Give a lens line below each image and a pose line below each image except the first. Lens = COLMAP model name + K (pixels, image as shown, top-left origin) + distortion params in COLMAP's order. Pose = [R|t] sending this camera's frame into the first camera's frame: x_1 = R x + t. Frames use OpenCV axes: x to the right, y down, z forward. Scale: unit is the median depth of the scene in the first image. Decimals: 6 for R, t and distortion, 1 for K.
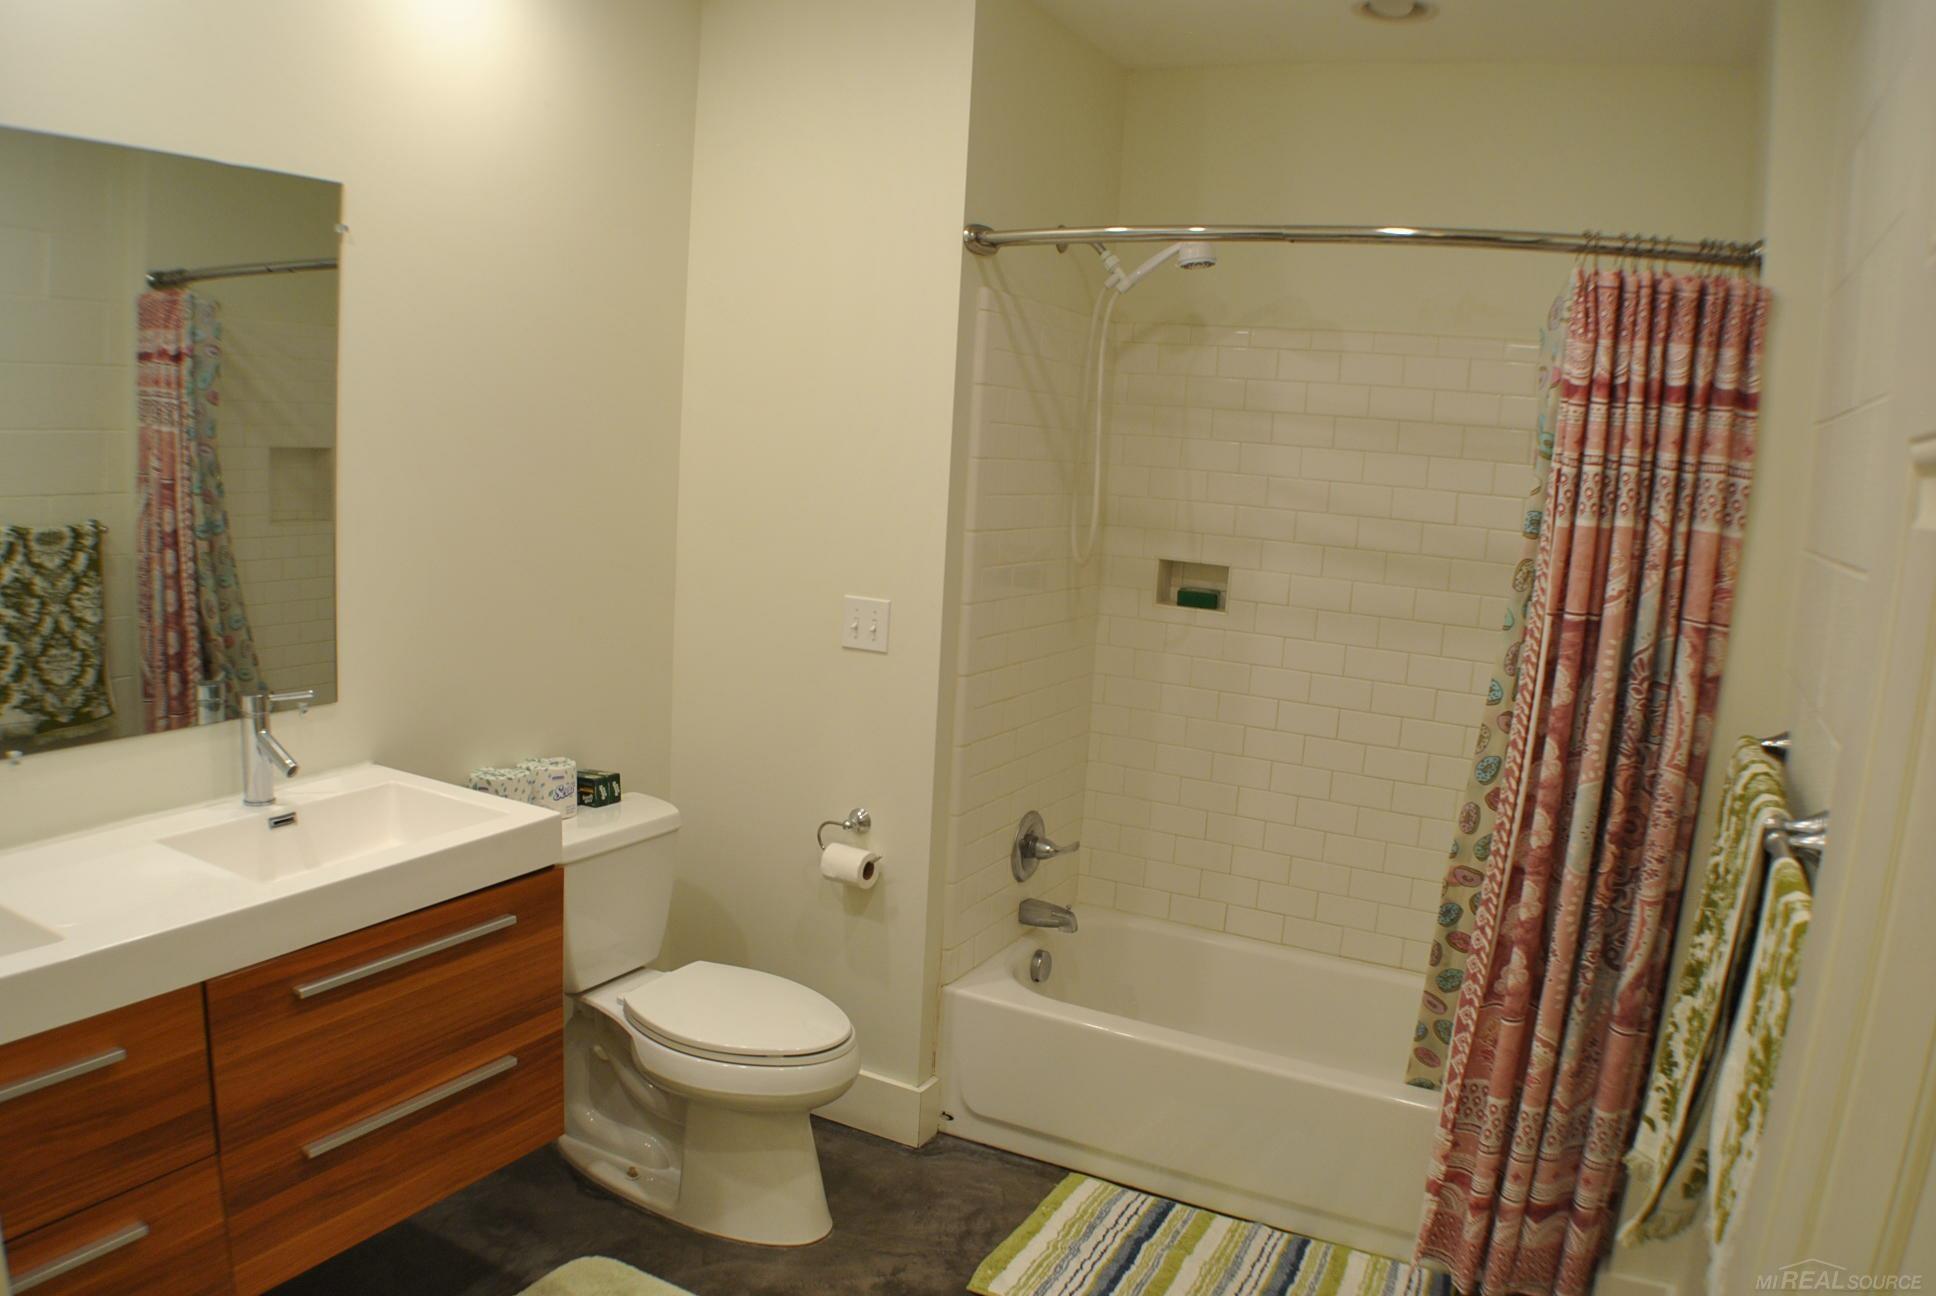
lens RADIAL K [[1433.5, 0, 955.5], [0, 1433.5, 648.6], [0, 0, 1]] dist [-0.164878, 0.002751]
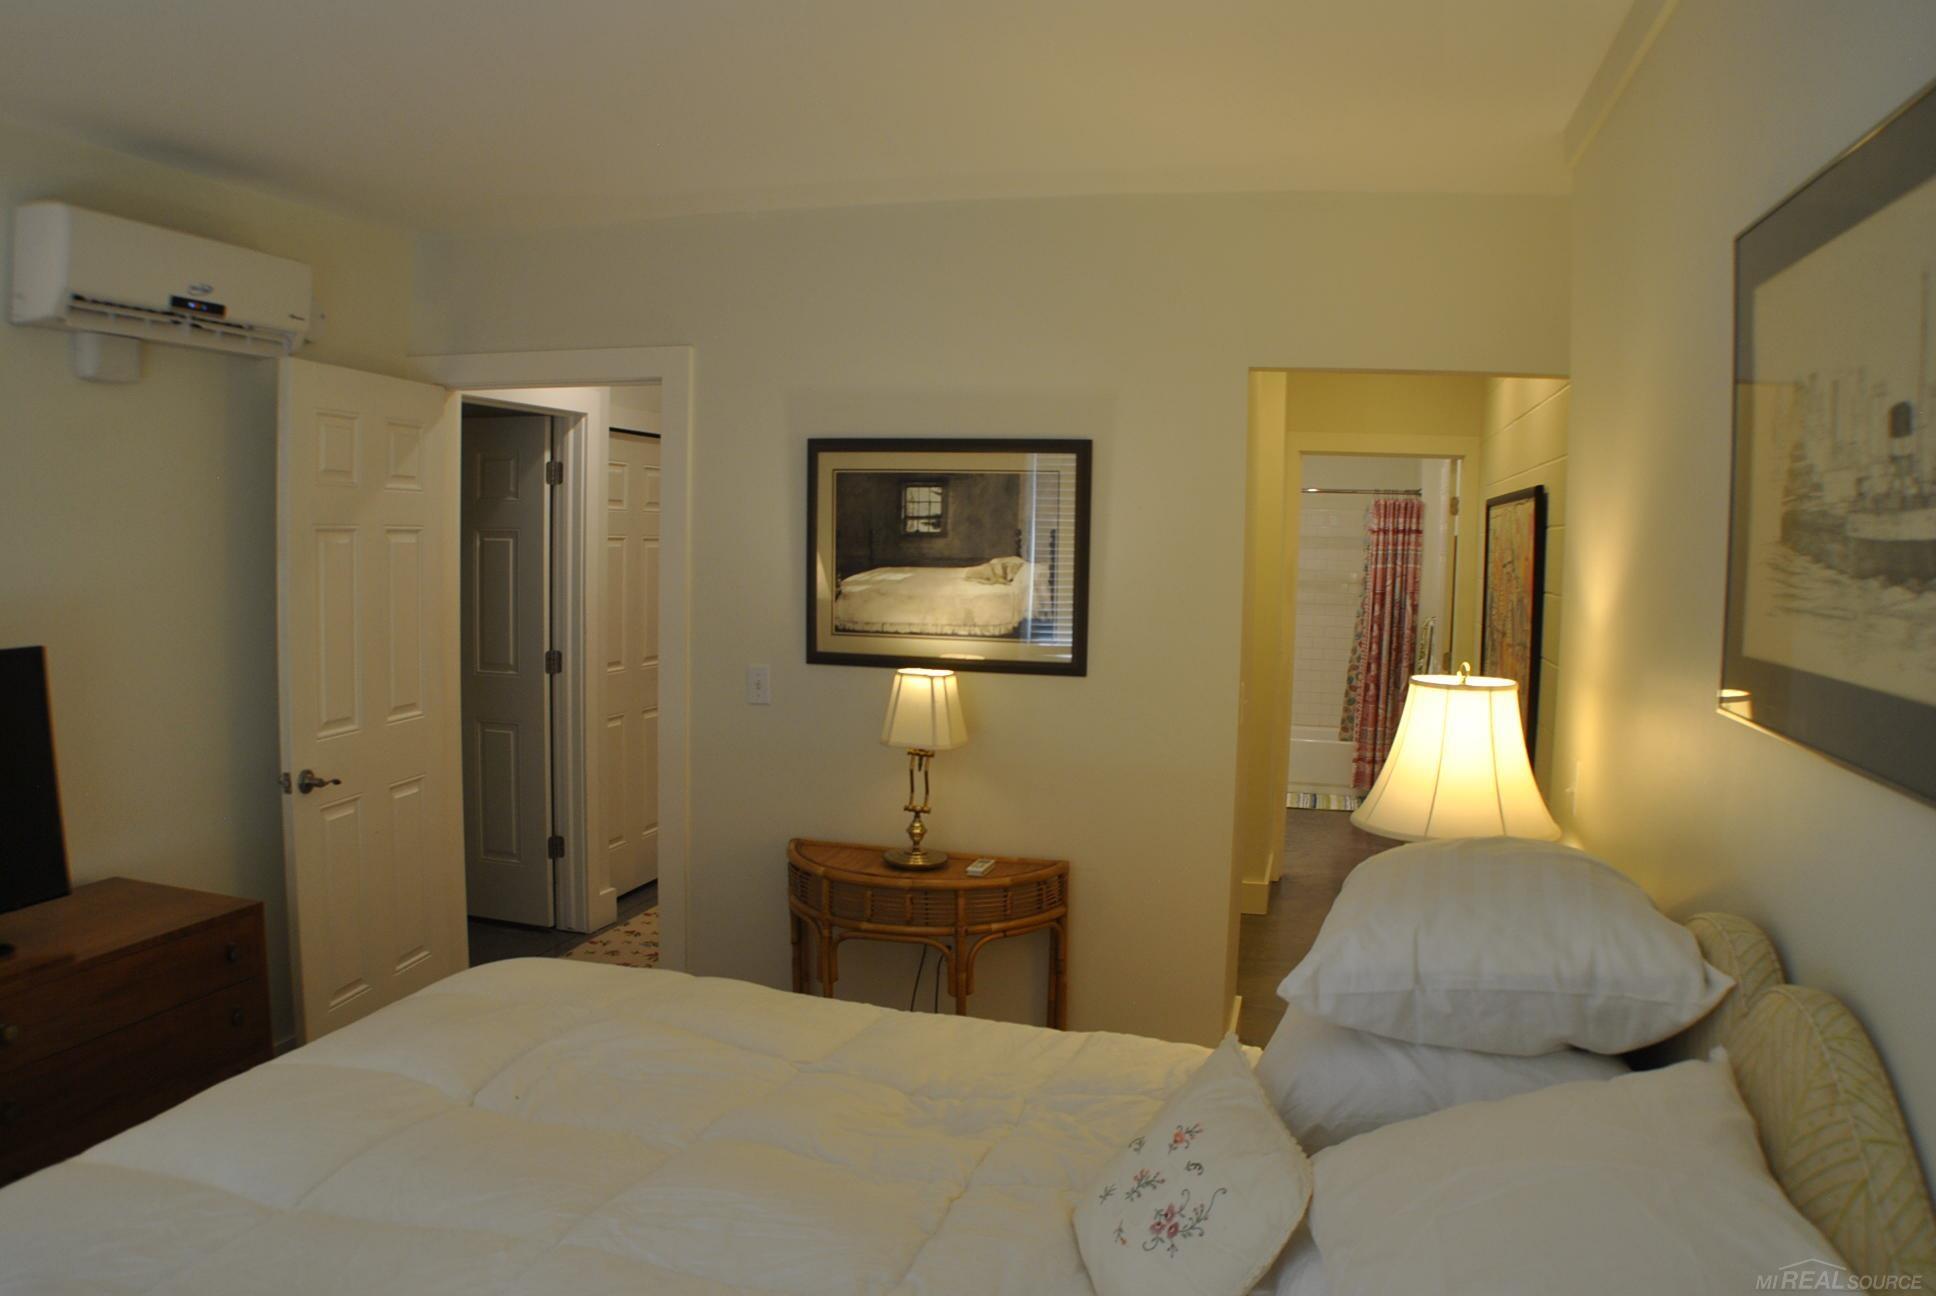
lens RADIAL K [[1378.2, 0, 975.3], [0, 1378.2, 663.7], [0, 0, 1]] dist [-0.164654, -0.007016]
pose [[0.977347, -0.066427, 0.200951, -1.378165], [0.075073, 0.996538, -0.035710, 0.222519], [-0.197883, 0.049987, 0.978950, -2.382067]]
